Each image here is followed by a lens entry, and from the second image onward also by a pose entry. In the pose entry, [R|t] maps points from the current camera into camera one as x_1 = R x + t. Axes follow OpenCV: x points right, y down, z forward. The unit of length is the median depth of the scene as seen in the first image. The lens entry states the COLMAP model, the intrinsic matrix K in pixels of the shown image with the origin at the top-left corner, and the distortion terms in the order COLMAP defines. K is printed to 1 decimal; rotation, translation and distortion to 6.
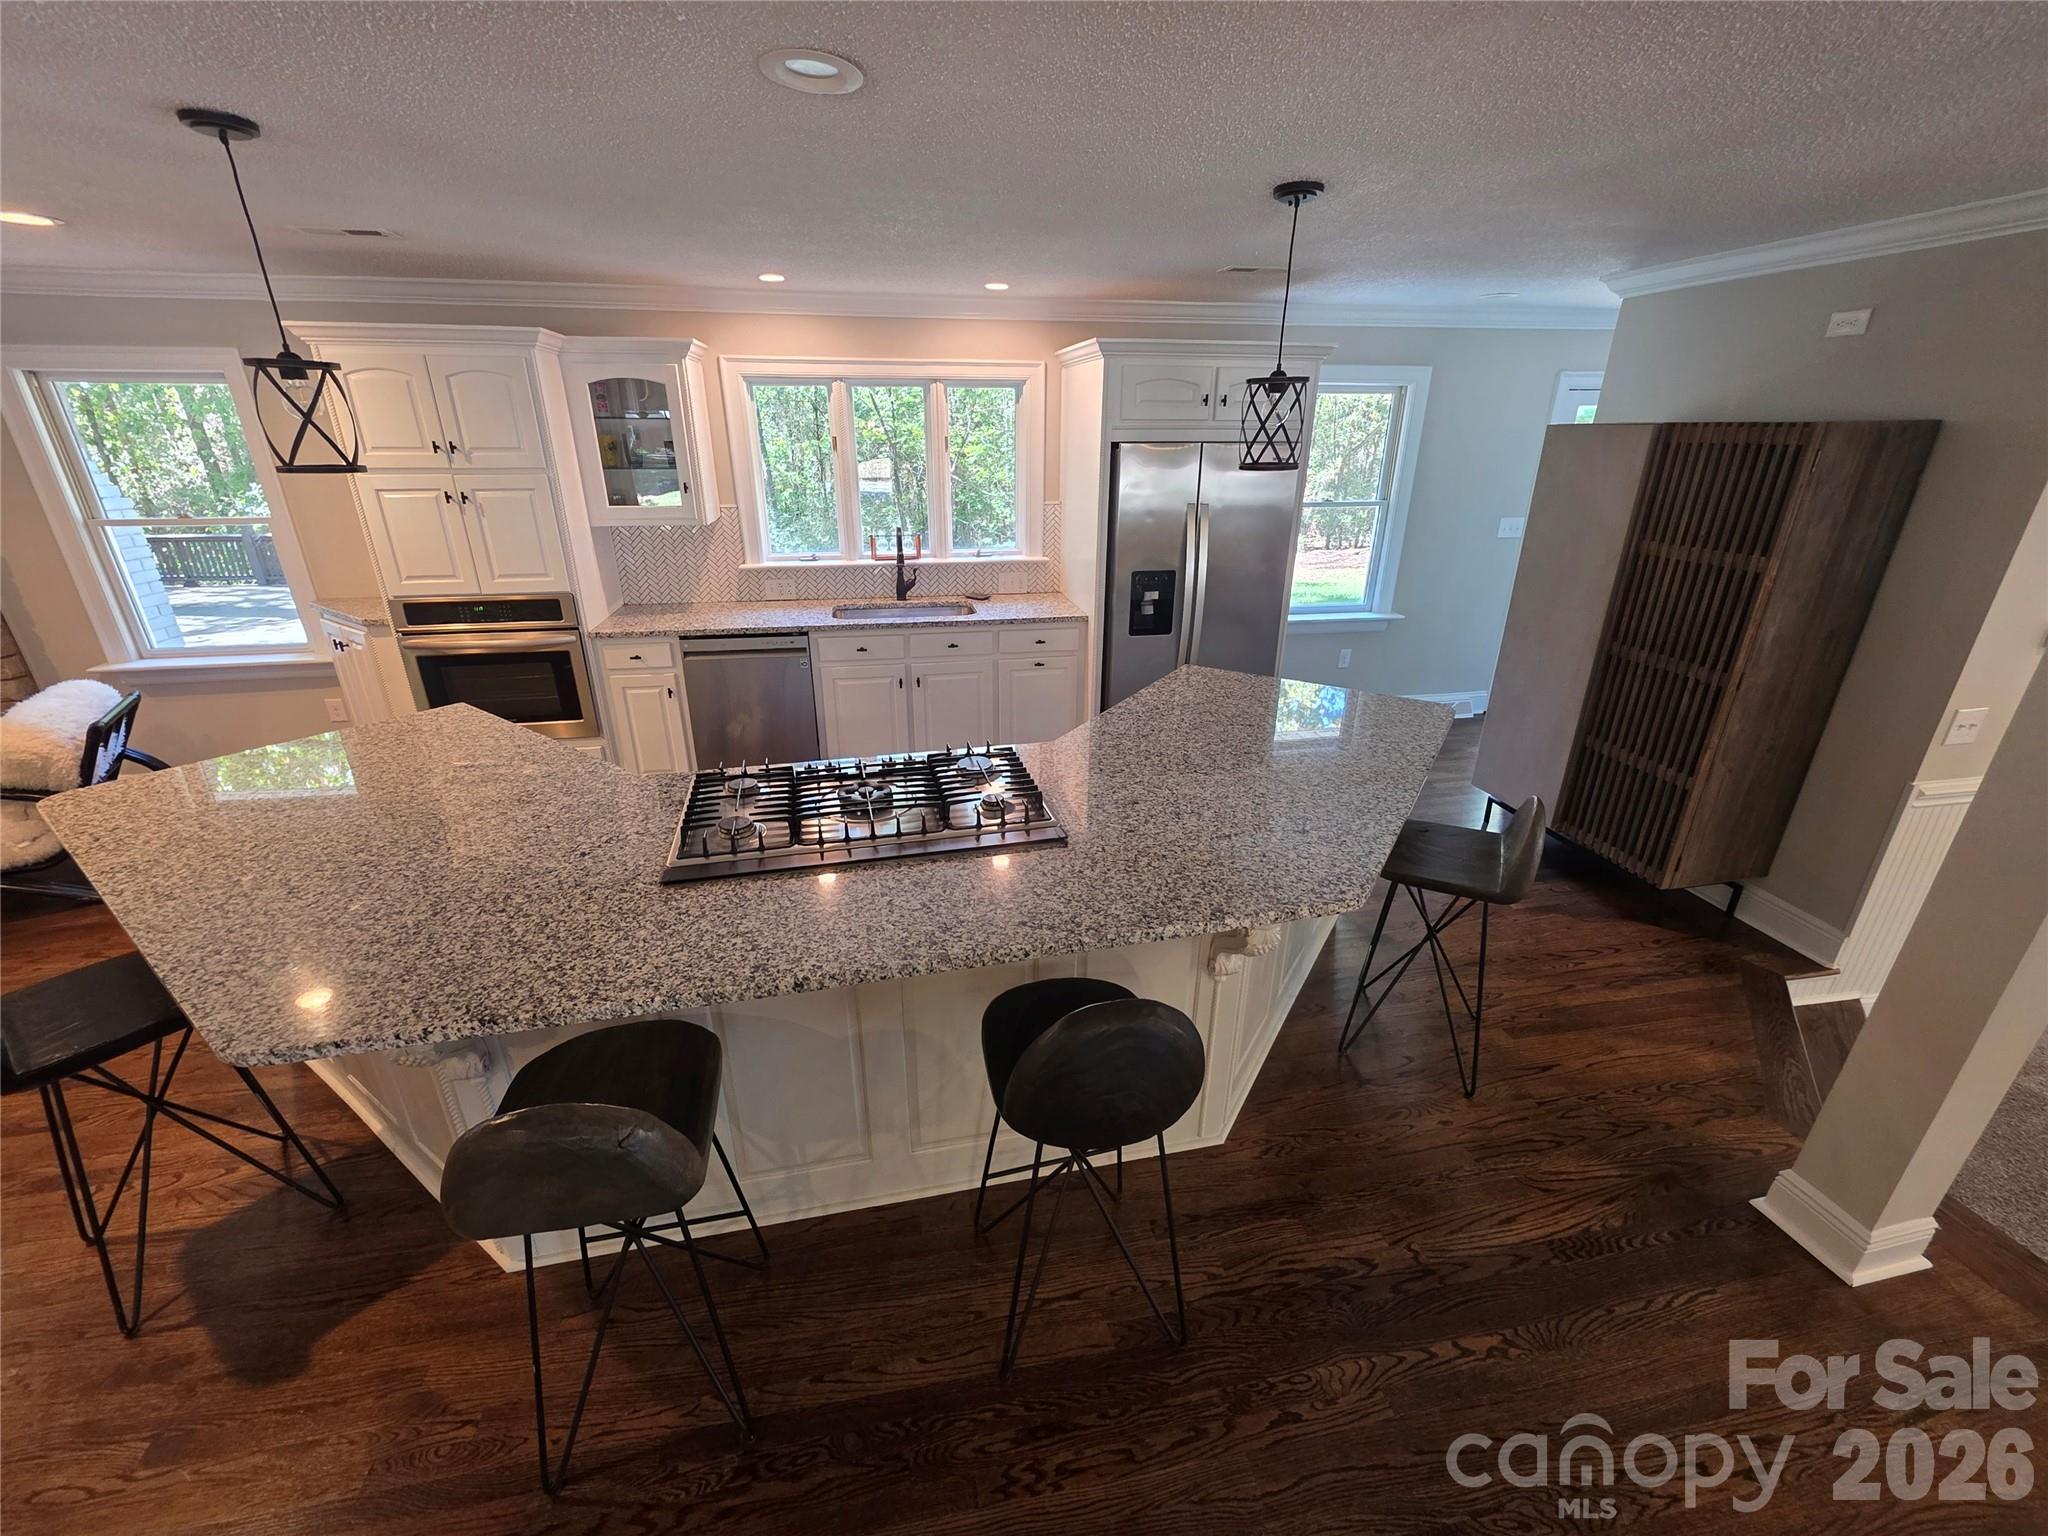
lens RADIAL K [[819.4, 0, 1015.3], [0, 819.4, 763.4], [0, 0, 1]] dist [0.002818, 0.000101]
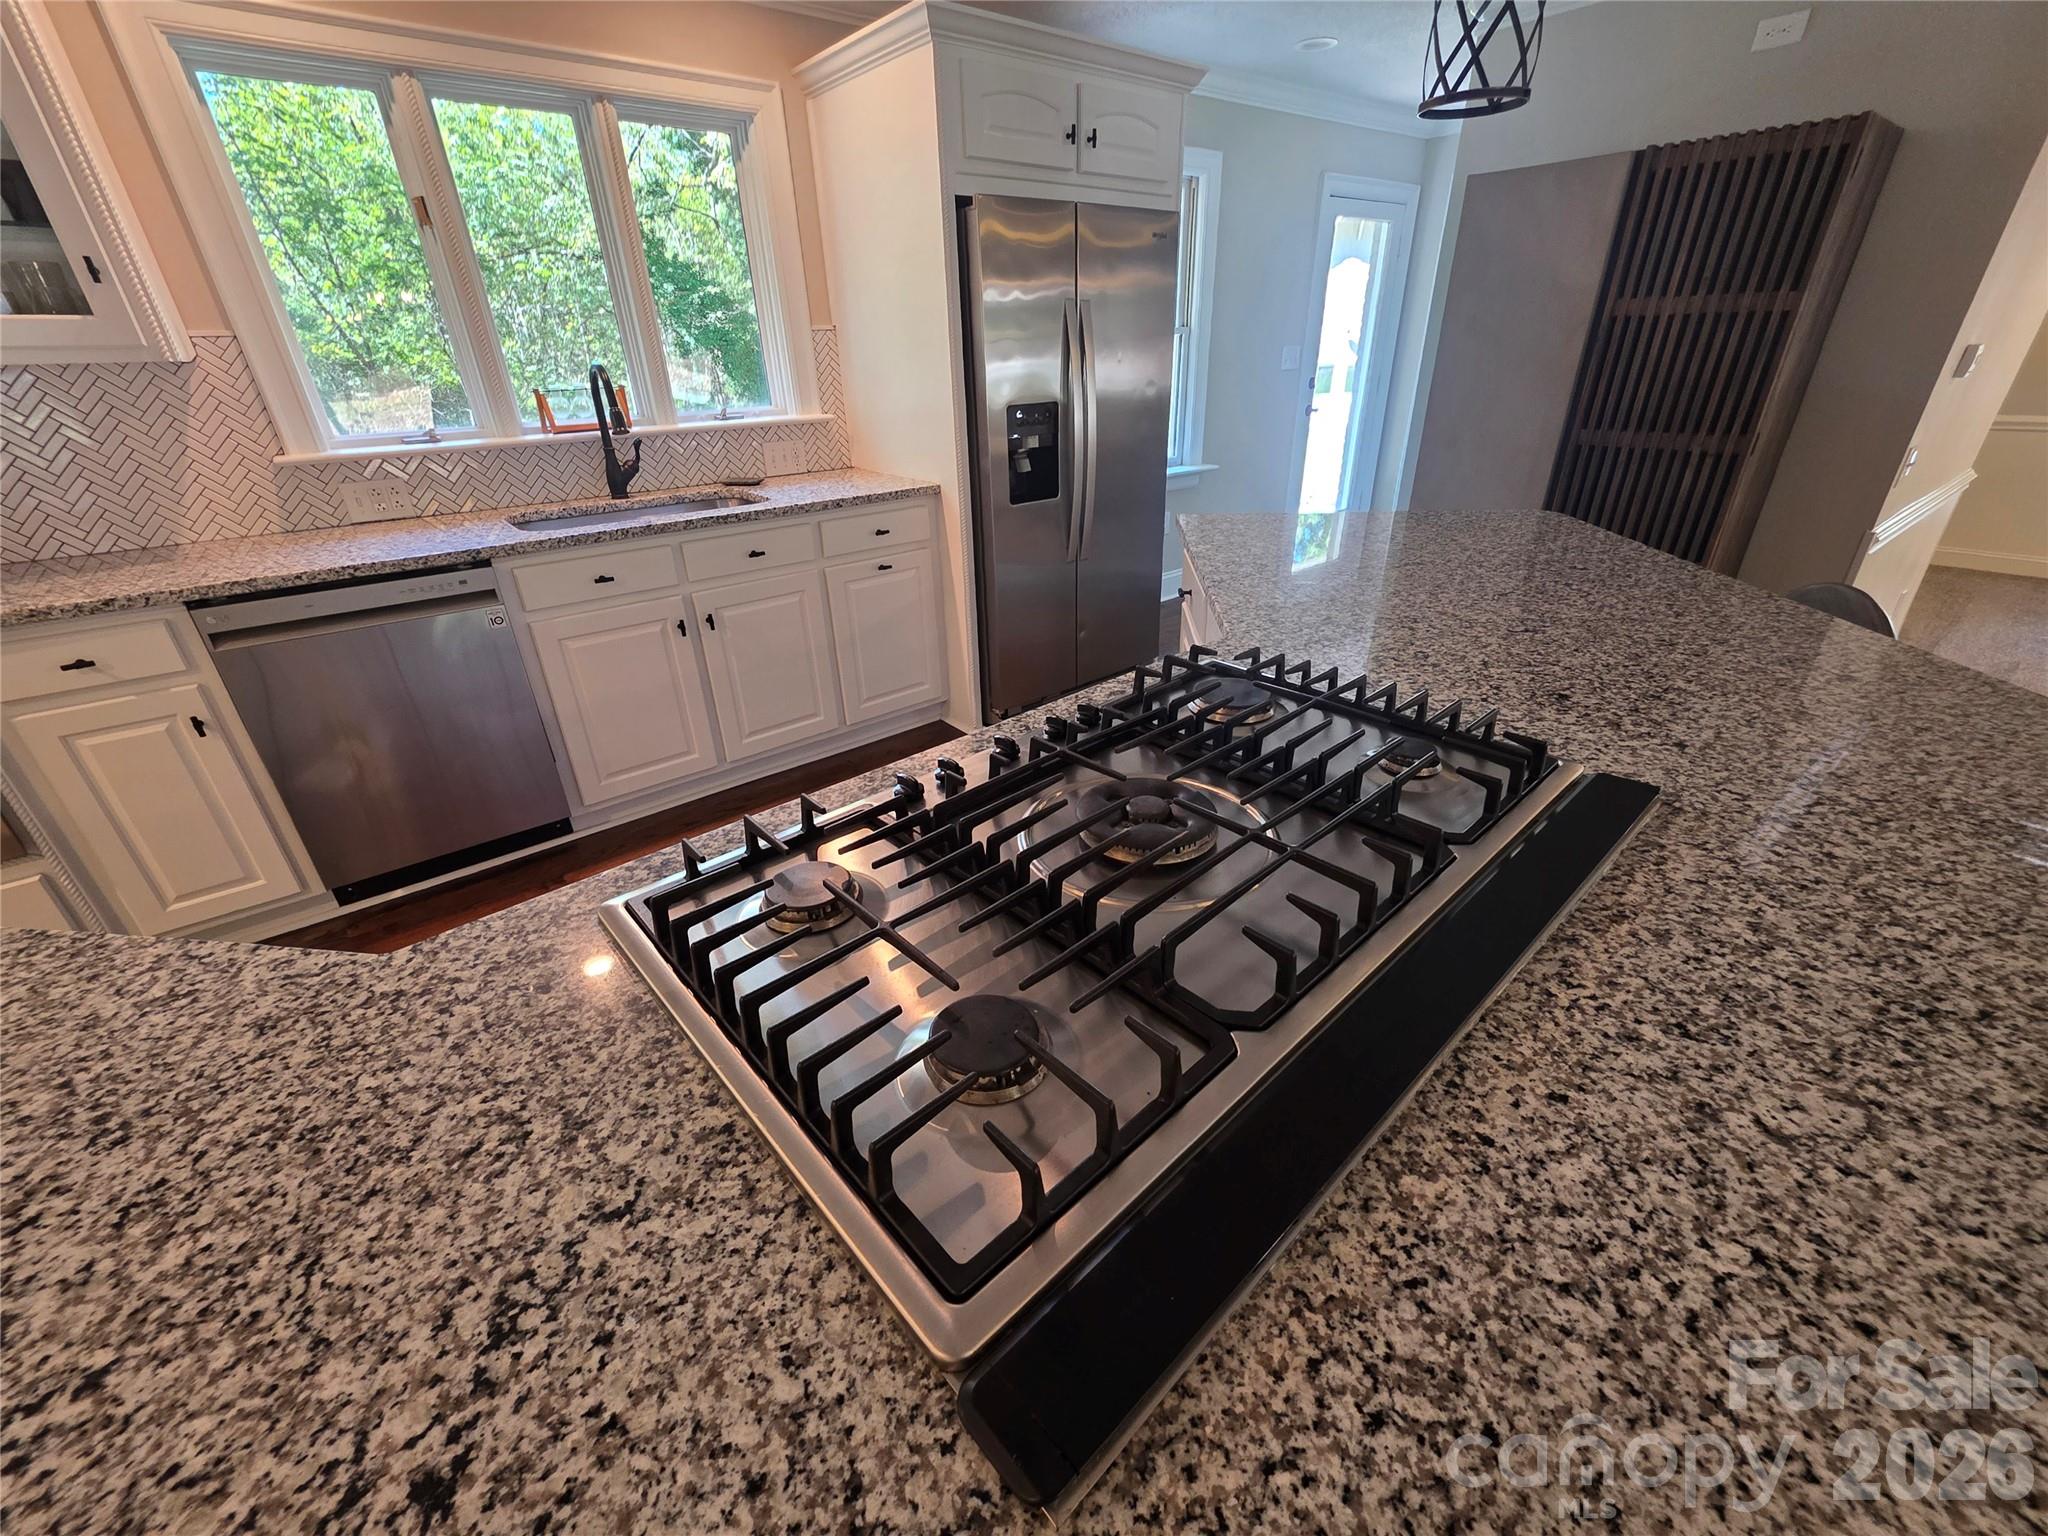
lens RADIAL K [[819.4, 0, 1019.4], [0, 819.4, 774.7], [0, 0, 1]] dist [0.002818, 0.000101]
pose [[0.876121, -0.244346, 0.415579, -0.210616], [0.206217, 0.969139, 0.135075, -0.024821], [-0.435759, -0.032642, 0.899471, 0.364517]]
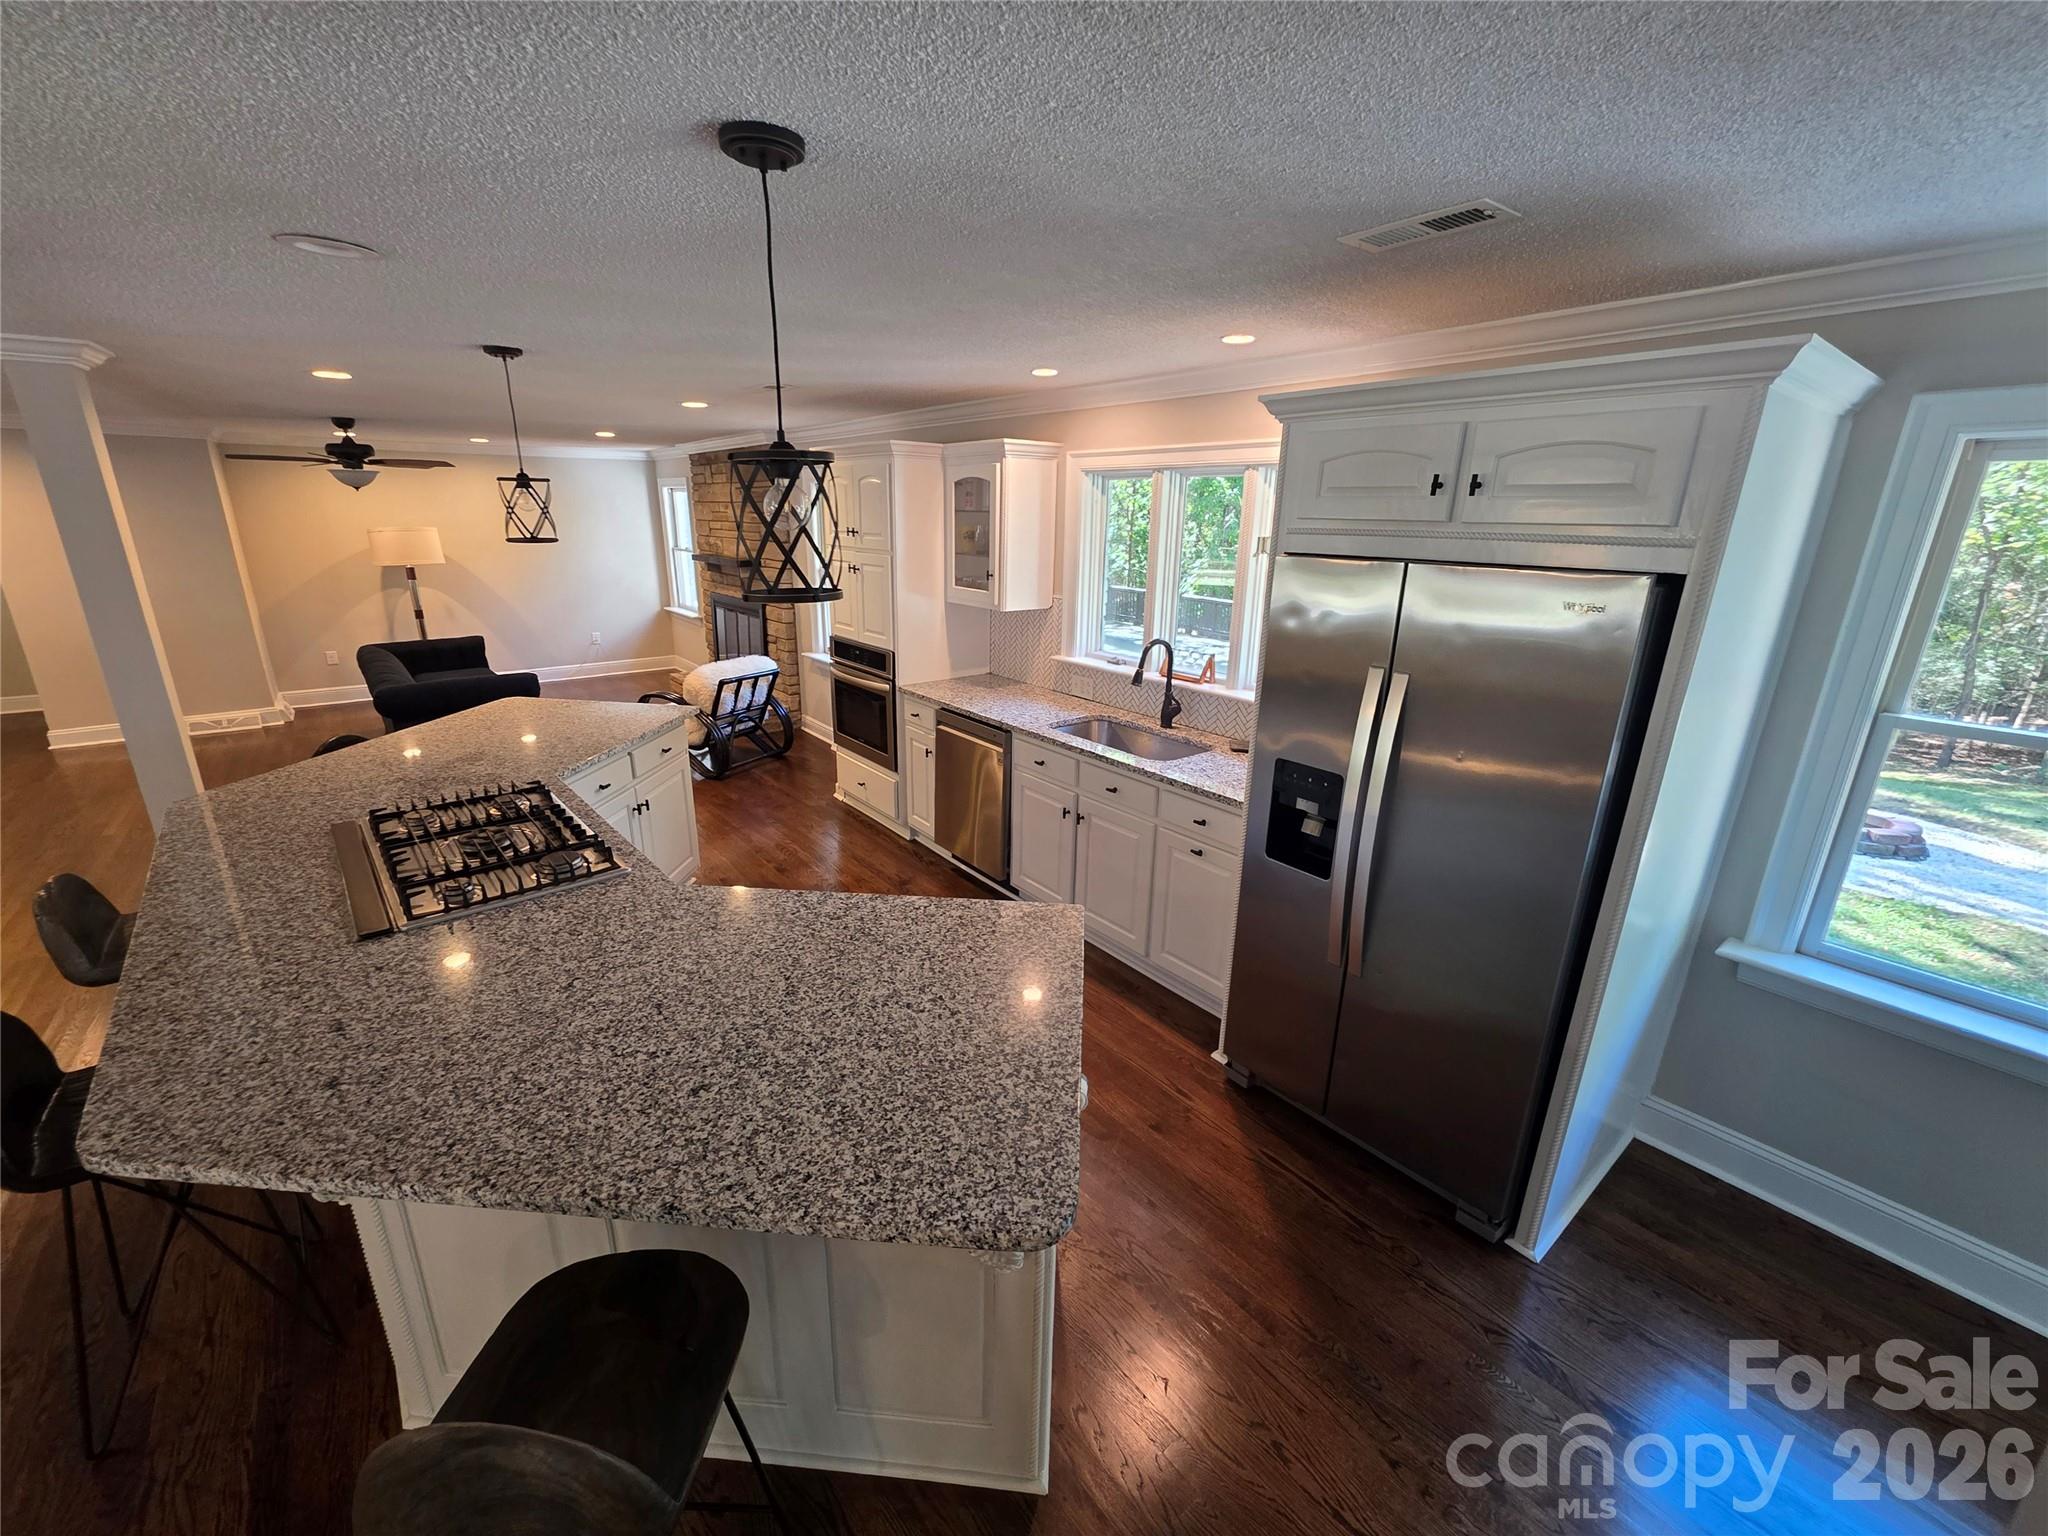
lens RADIAL K [[819.4, 0, 1017.8], [0, 819.4, 770.0], [0, 0, 1]] dist [0.002818, 0.000101]
pose [[0.477444, 0.269953, -0.836165, 0.568939], [-0.346408, 0.932388, 0.103221, -0.221957], [0.807495, 0.240372, 0.538677, 0.513615]]
